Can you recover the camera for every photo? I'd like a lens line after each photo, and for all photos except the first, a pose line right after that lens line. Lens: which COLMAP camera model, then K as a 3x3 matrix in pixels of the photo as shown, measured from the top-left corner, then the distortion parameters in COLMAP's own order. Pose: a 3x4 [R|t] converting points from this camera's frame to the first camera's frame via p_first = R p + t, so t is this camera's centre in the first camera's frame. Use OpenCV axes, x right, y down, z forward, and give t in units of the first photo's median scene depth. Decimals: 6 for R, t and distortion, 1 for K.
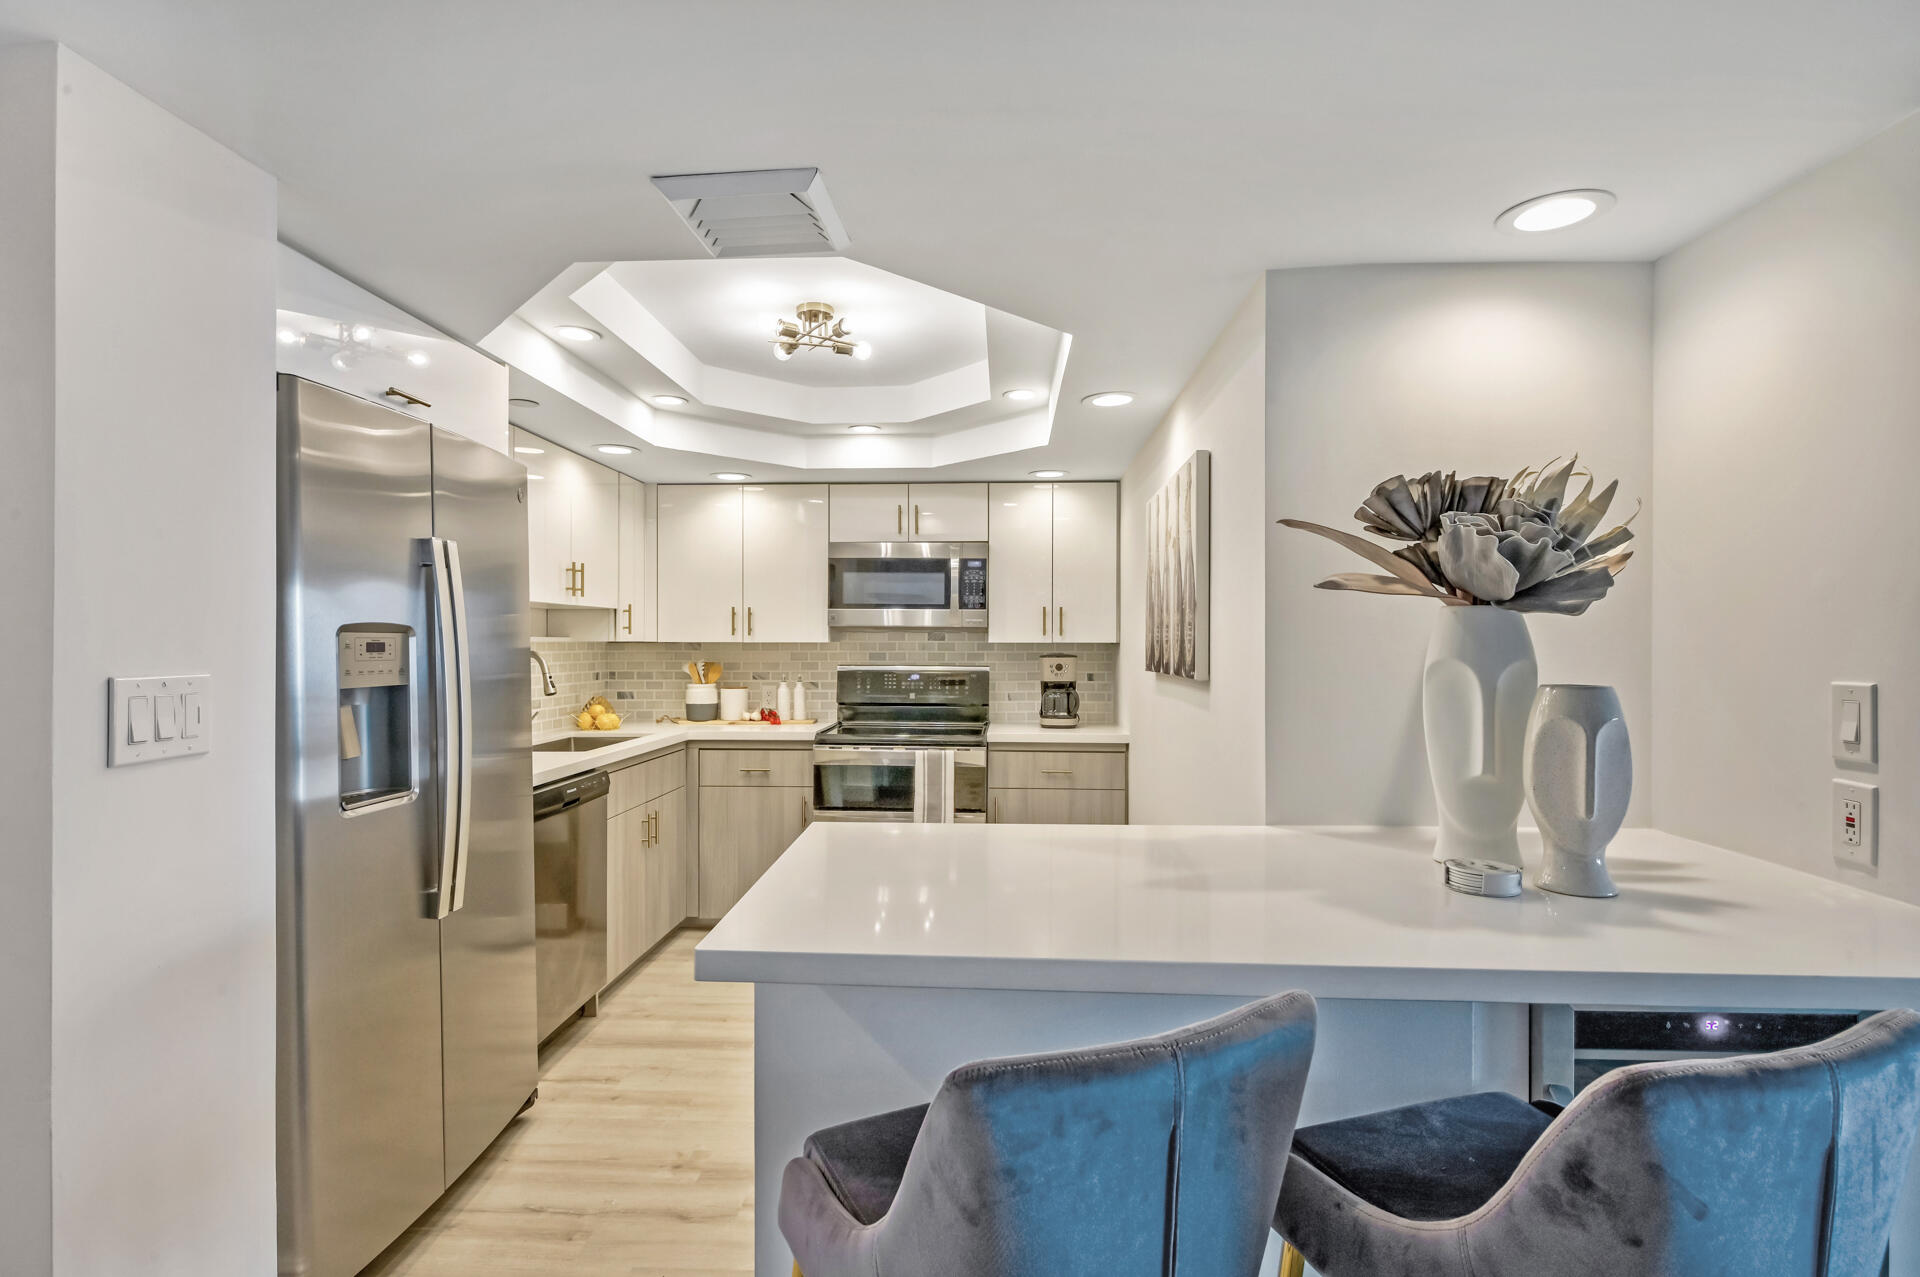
lens RADIAL K [[891.0, 0, 943.5], [0, 891.0, 662.3], [0, 0, 1]] dist [0.000368, 0.000003]
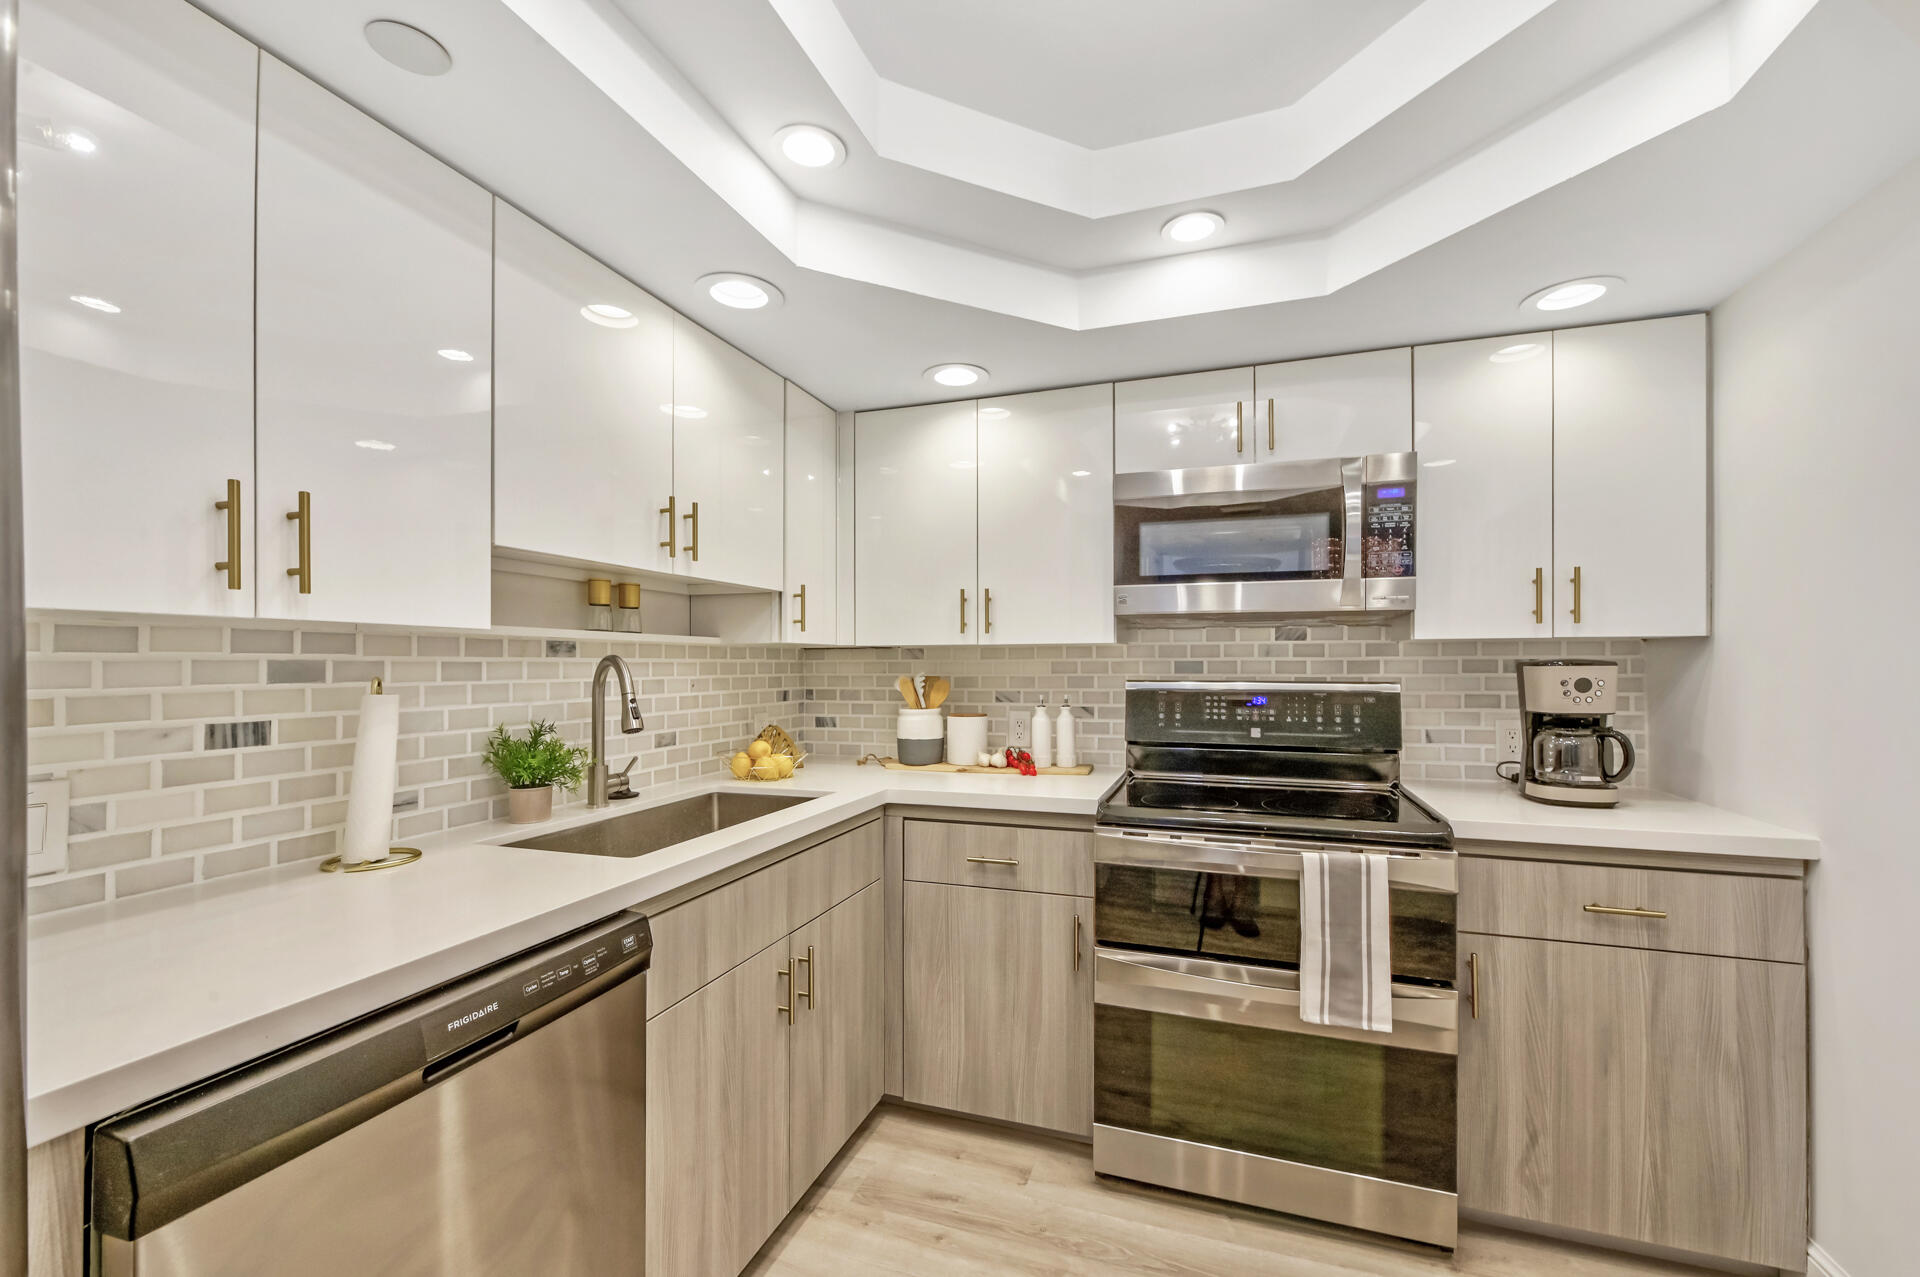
lens RADIAL K [[756.4, 0, 967.2], [0, 756.4, 649.7], [0, 0, 1]] dist [-0.003782, -0.000298]
pose [[0.961468, -0.009704, -0.274744, -0.086368], [-0.000782, 0.999276, -0.038031, 0.001794], [0.274914, 0.036780, 0.960765, 0.492758]]
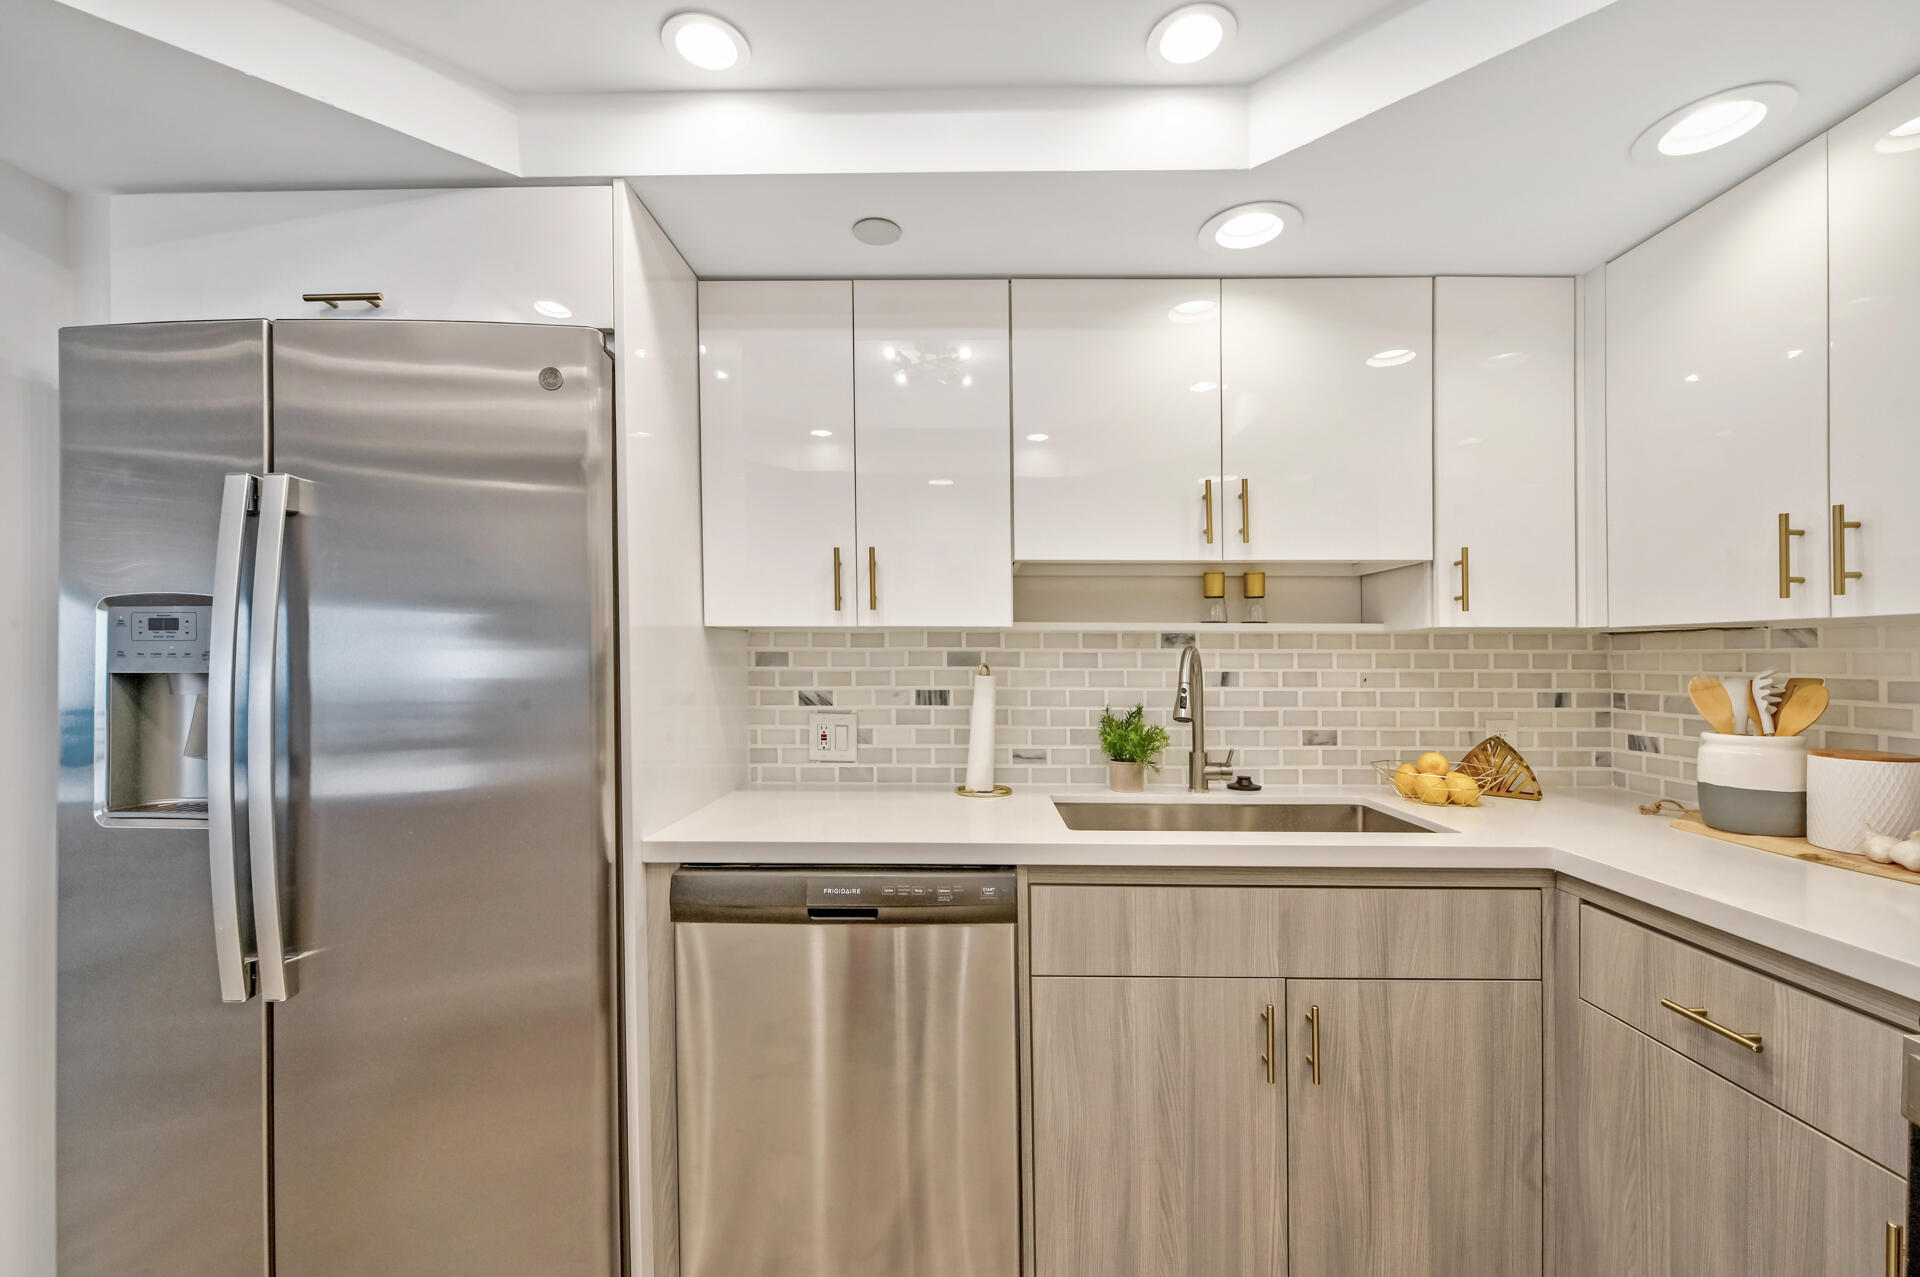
lens RADIAL K [[756.4, 0, 977.4], [0, 756.4, 668.3], [0, 0, 1]] dist [-0.003782, -0.000298]
pose [[0.049256, 0.011205, -0.998723, 0.033403], [-0.021589, 0.999715, 0.010151, 0.000116], [0.998553, 0.021062, 0.049484, 0.696925]]
